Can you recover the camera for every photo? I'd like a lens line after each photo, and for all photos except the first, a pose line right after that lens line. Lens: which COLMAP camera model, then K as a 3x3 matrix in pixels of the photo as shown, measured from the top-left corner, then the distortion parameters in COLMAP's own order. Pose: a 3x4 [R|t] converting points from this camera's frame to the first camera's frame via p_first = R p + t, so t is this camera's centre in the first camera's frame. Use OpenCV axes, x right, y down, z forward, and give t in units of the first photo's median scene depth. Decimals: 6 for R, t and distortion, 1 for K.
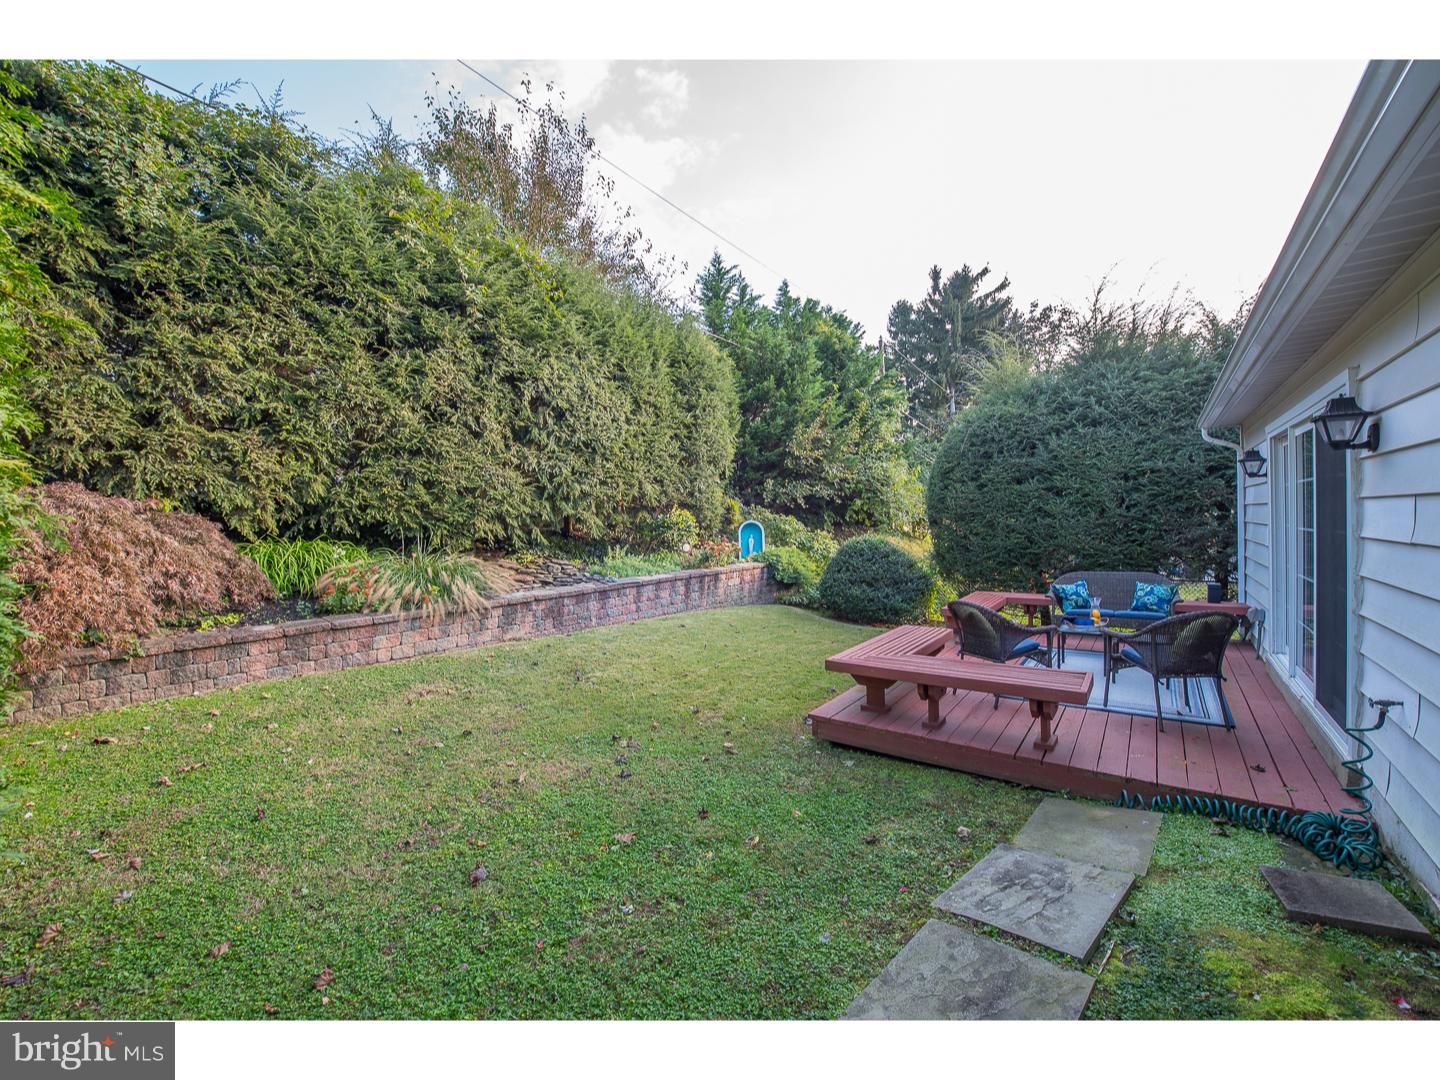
lens RADIAL K [[568.8, 0, 720.2], [0, 568.8, 540.6], [0, 0, 1]] dist [-0.020646, -0.001080]
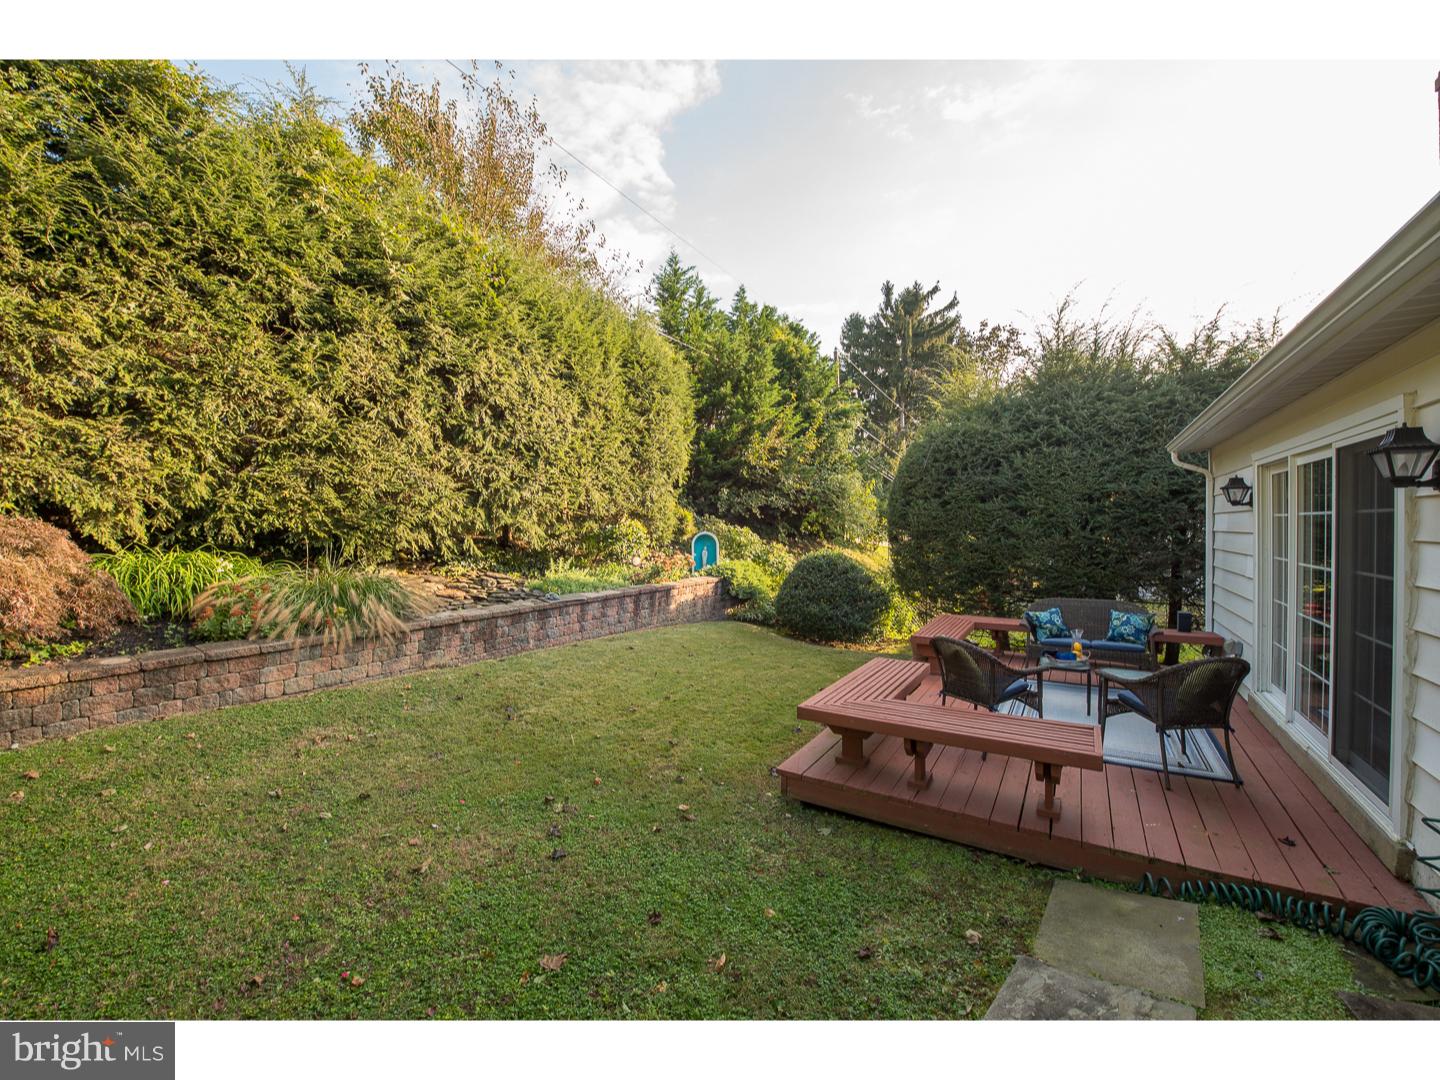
lens RADIAL K [[568.8, 0, 722.4], [0, 568.8, 541.5], [0, 0, 1]] dist [-0.020646, -0.001080]
pose [[0.995602, 0.017782, 0.091986, -0.007810], [-0.016970, 0.999810, -0.009603, -0.019537], [-0.092139, 0.007999, 0.995714, 0.088870]]
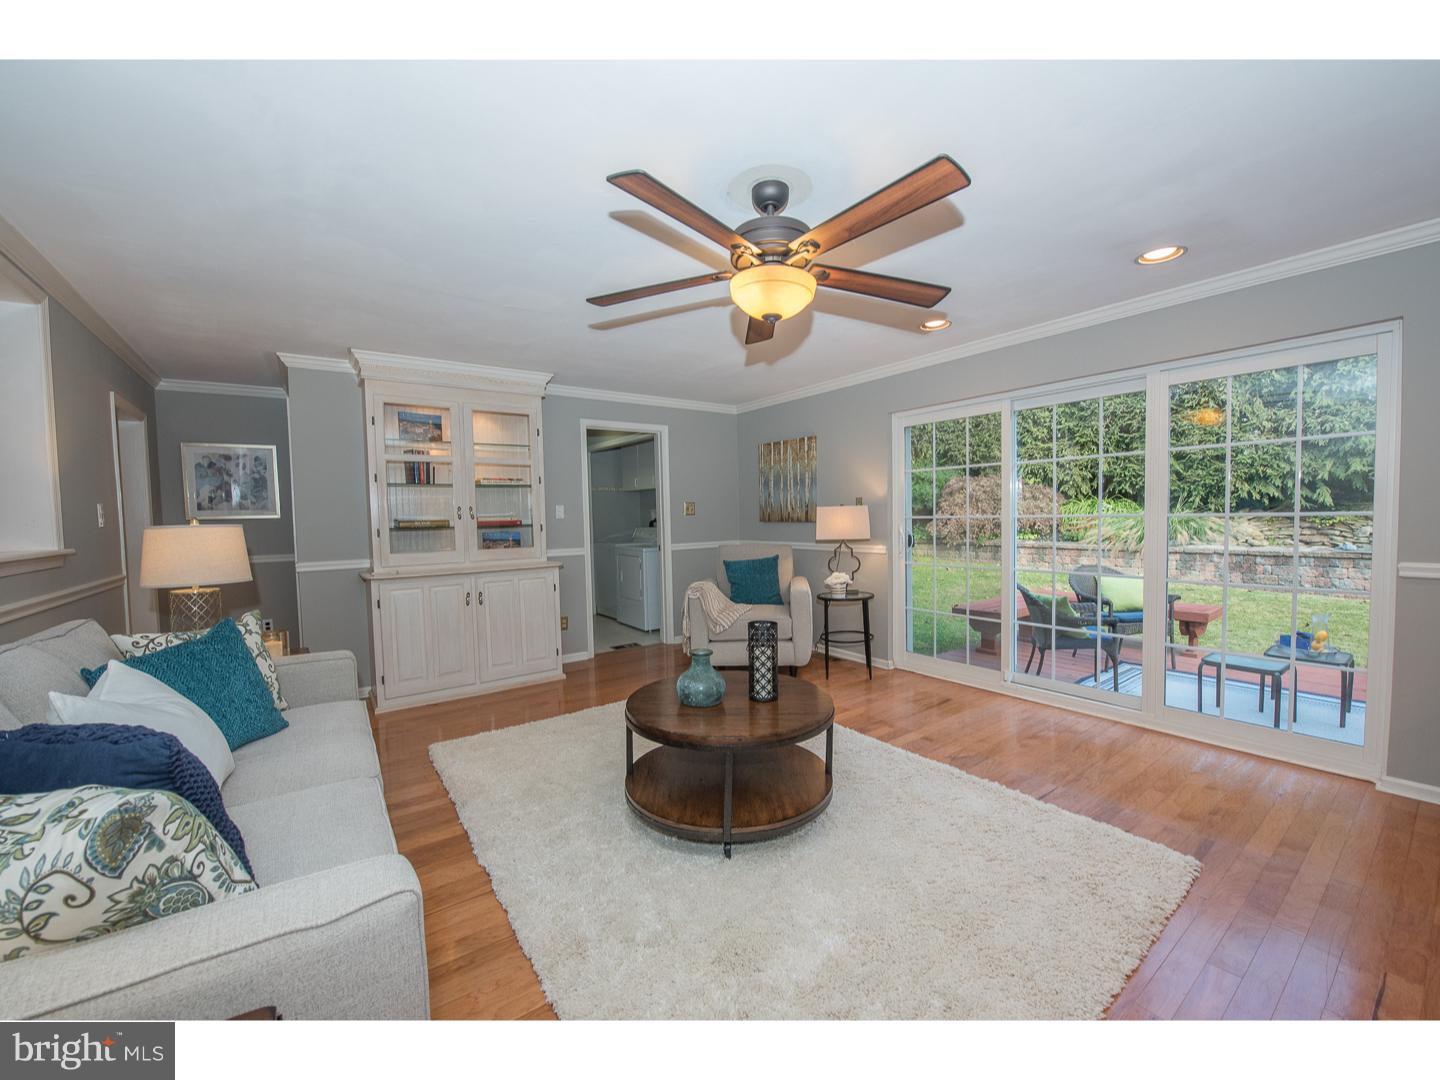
lens RADIAL K [[568.8, 0, 716.0], [0, 568.8, 540.2], [0, 0, 1]] dist [-0.020646, -0.001080]
pose [[-0.284447, 0.083760, -0.955026, 1.149838], [0.003562, 0.996262, 0.086315, -0.026332], [0.958685, 0.021150, -0.283682, 0.374200]]
